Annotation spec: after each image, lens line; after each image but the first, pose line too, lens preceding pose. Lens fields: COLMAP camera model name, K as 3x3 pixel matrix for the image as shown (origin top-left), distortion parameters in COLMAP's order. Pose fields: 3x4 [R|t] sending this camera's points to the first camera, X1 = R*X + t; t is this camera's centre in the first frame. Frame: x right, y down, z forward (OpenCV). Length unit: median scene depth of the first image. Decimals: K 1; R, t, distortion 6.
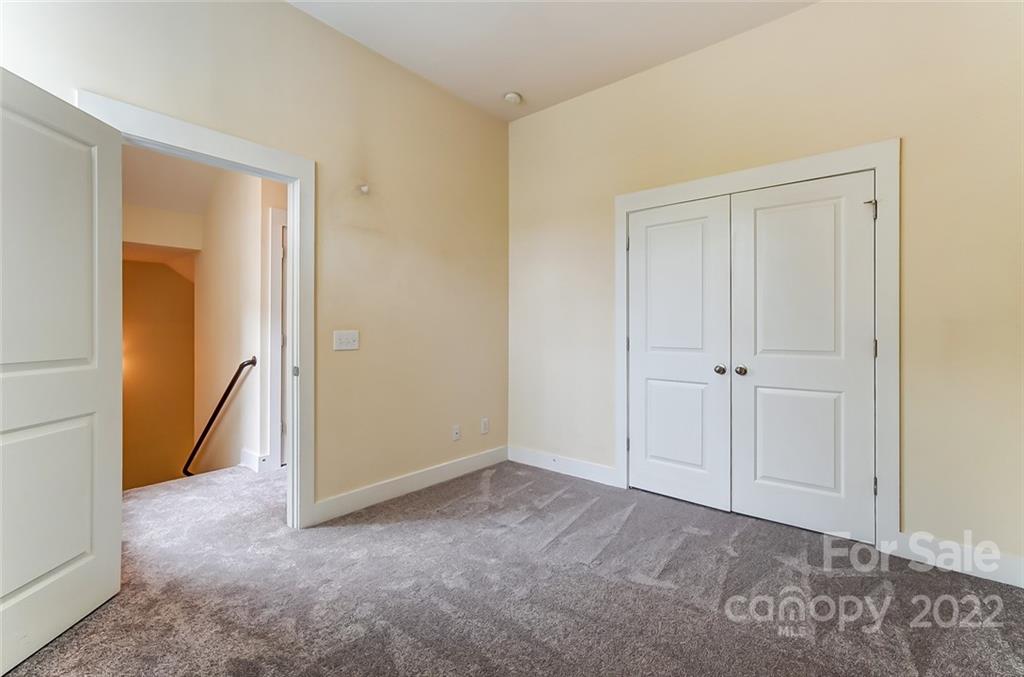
lens RADIAL K [[454.6, 0, 512.7], [0, 454.6, 328.3], [0, 0, 1]] dist [-0.063480, 0.024187]
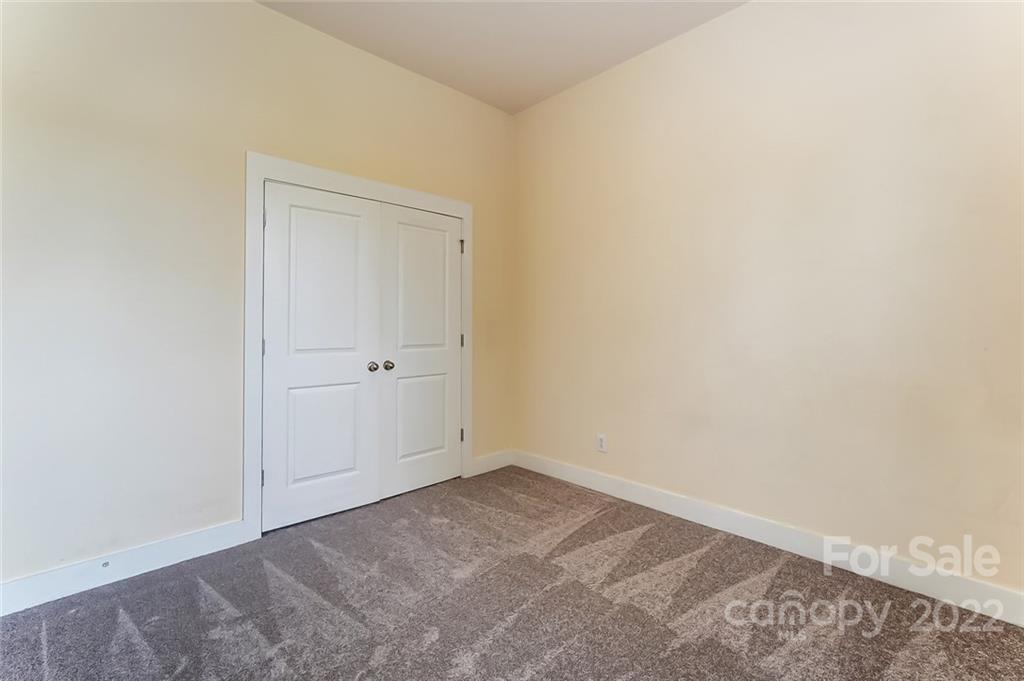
lens RADIAL K [[447.5, 0, 513.9], [0, 447.5, 327.9], [0, 0, 1]] dist [0.001589, 0.000078]
pose [[0.099108, -0.004739, 0.995065, -0.546060], [-0.001009, 0.999988, 0.004863, -0.002447], [-0.995076, -0.001486, 0.099102, 0.593551]]
